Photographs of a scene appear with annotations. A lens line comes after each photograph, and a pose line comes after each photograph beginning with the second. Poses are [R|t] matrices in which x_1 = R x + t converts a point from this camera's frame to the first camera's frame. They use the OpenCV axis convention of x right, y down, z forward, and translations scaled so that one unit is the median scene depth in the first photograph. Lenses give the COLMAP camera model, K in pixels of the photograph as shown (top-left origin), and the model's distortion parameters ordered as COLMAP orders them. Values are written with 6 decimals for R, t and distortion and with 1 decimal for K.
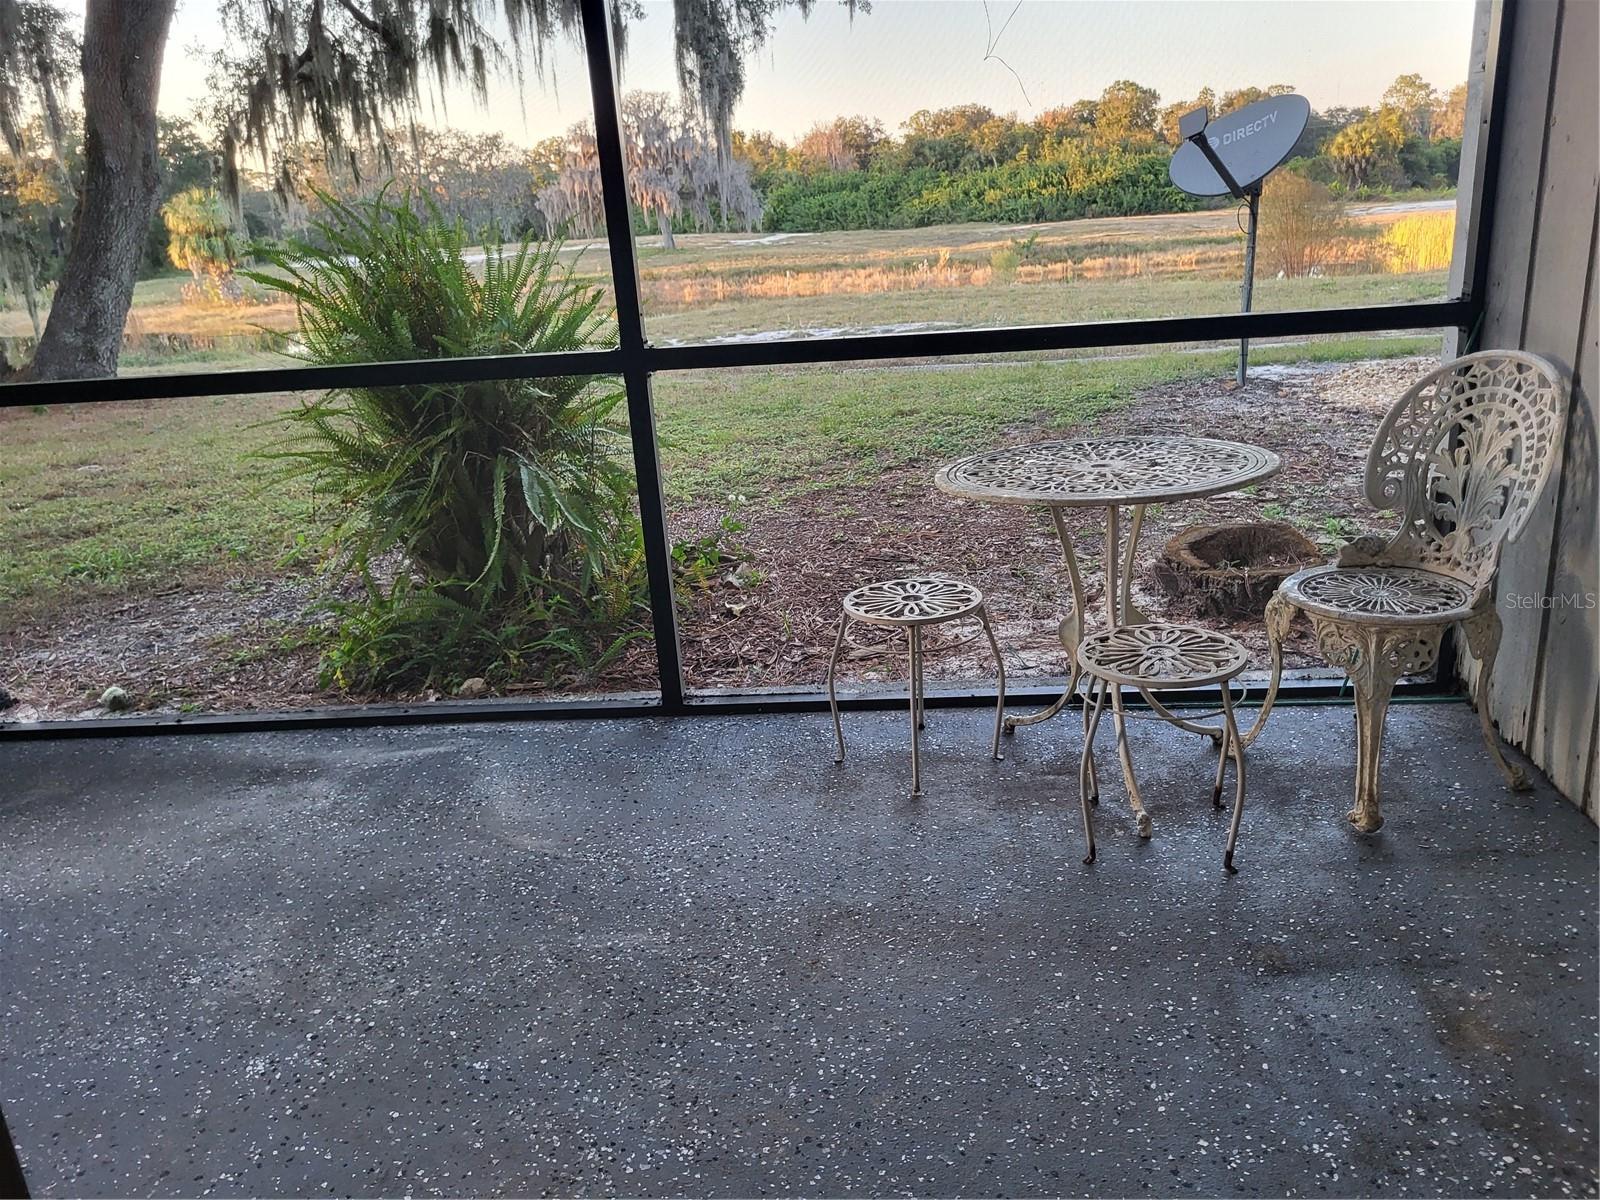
lens RADIAL K [[1230.8, 0, 823.2], [0, 1230.8, 610.3], [0, 0, 1]] dist [0.043578, -0.042075]
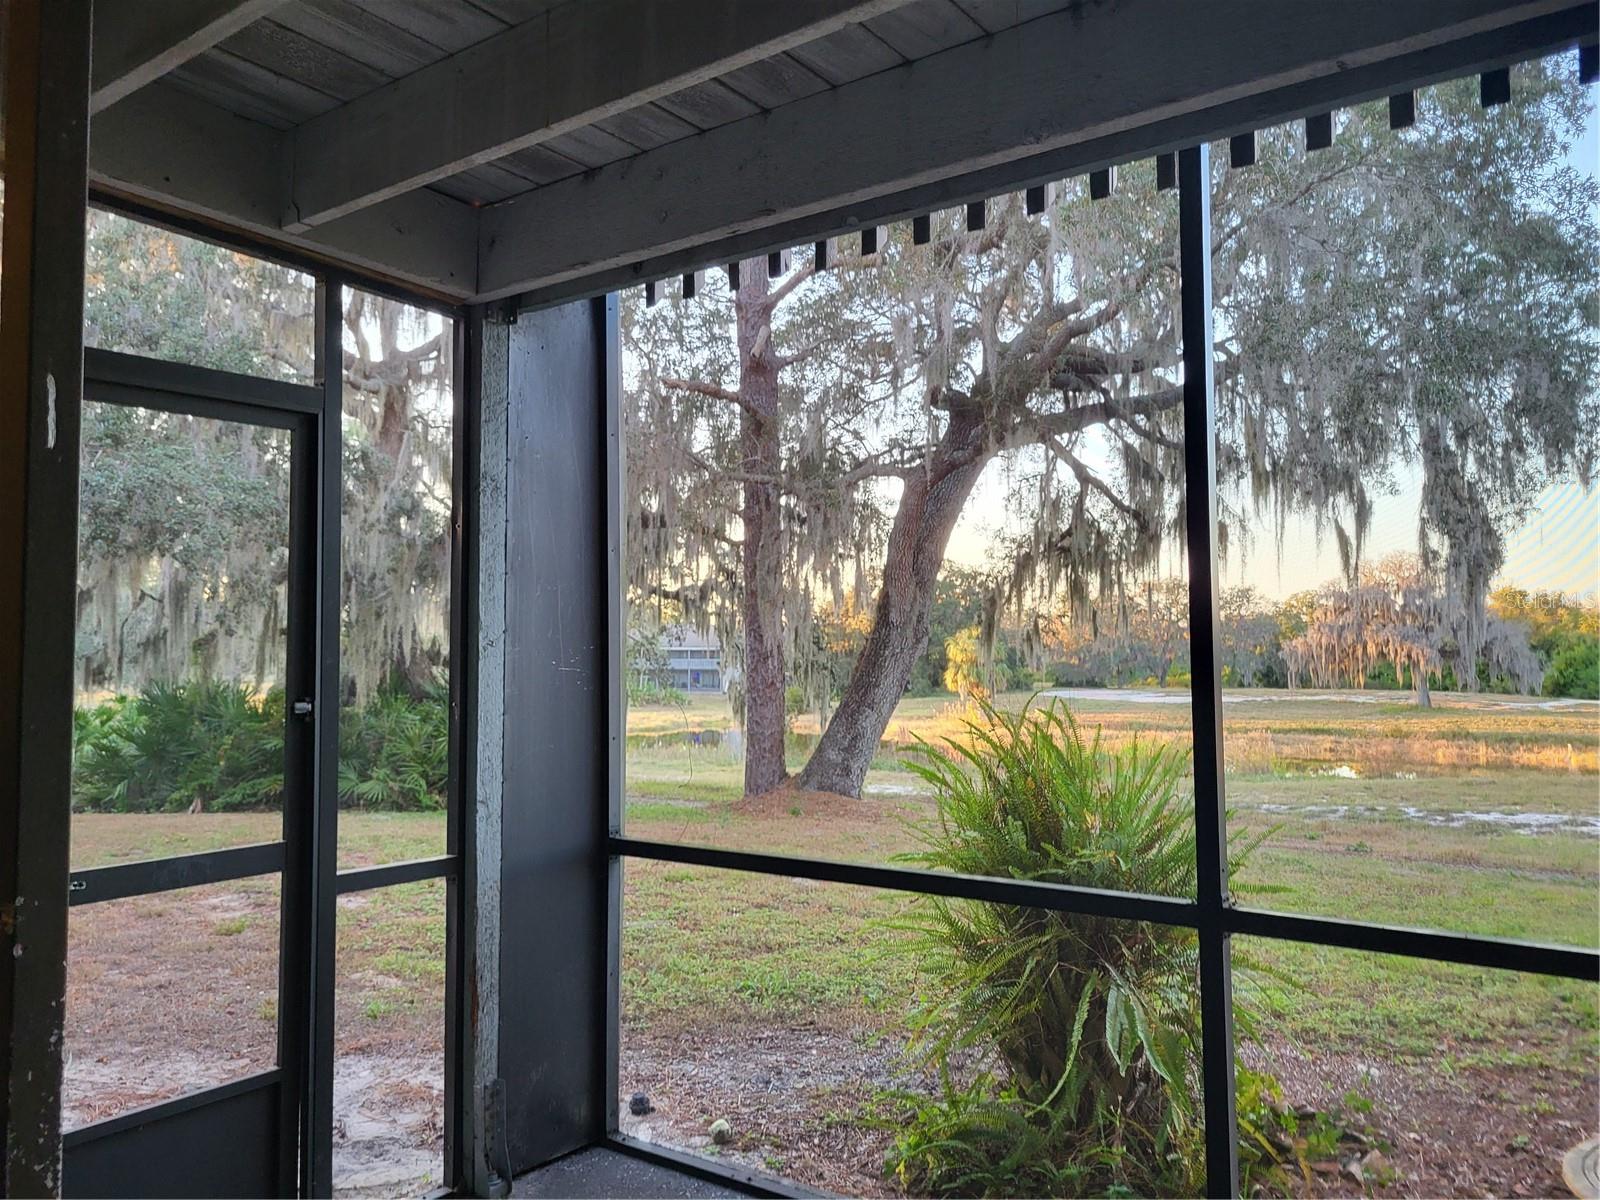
lens RADIAL K [[1230.8, 0, 810.1], [0, 1230.8, 587.1], [0, 0, 1]] dist [0.043578, -0.042075]
pose [[0.833548, 0.026136, -0.551828, 0.013920], [-0.220643, 0.931503, -0.289168, -0.013092], [0.506472, 0.362792, 0.782220, 0.003217]]
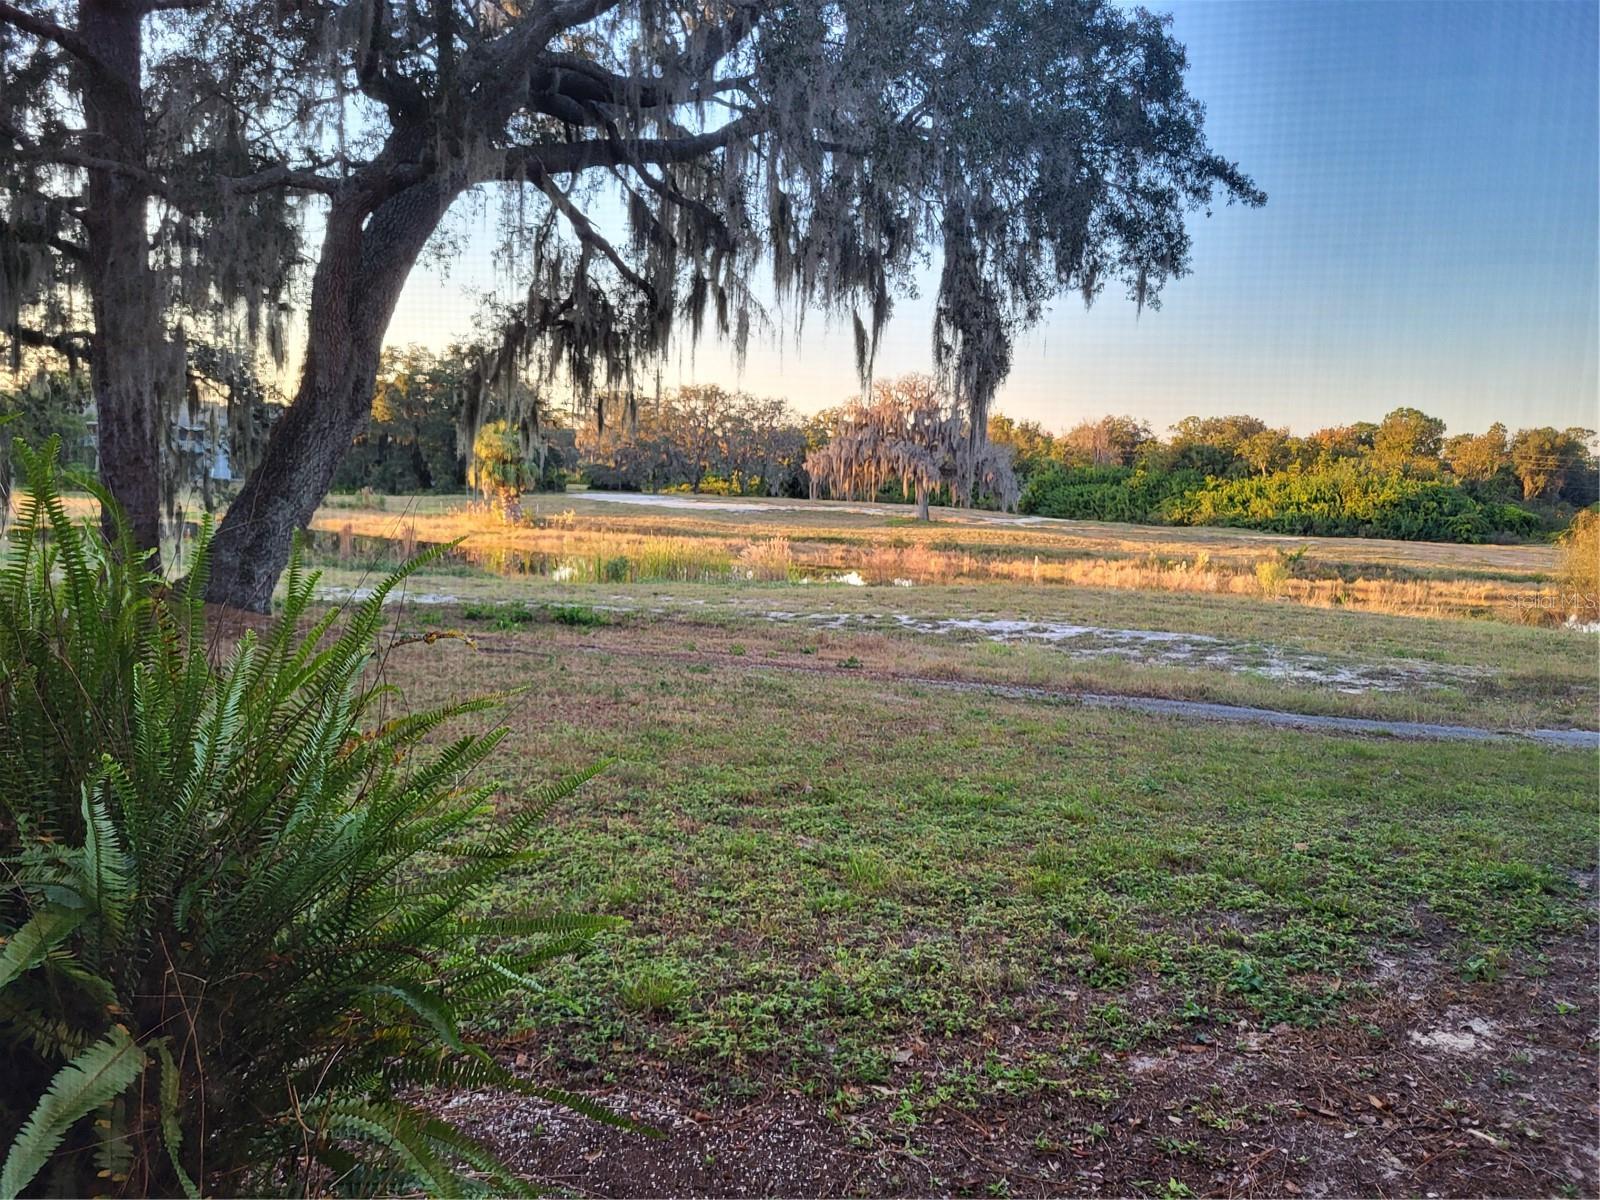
lens RADIAL K [[1230.8, 0, 835.6], [0, 1230.8, 606.4], [0, 0, 1]] dist [0.043578, -0.042075]
pose [[0.975046, 0.125003, -0.183464, -0.000742], [-0.161183, 0.966891, -0.197842, -0.044697], [0.152659, 0.222477, 0.962912, 0.118074]]
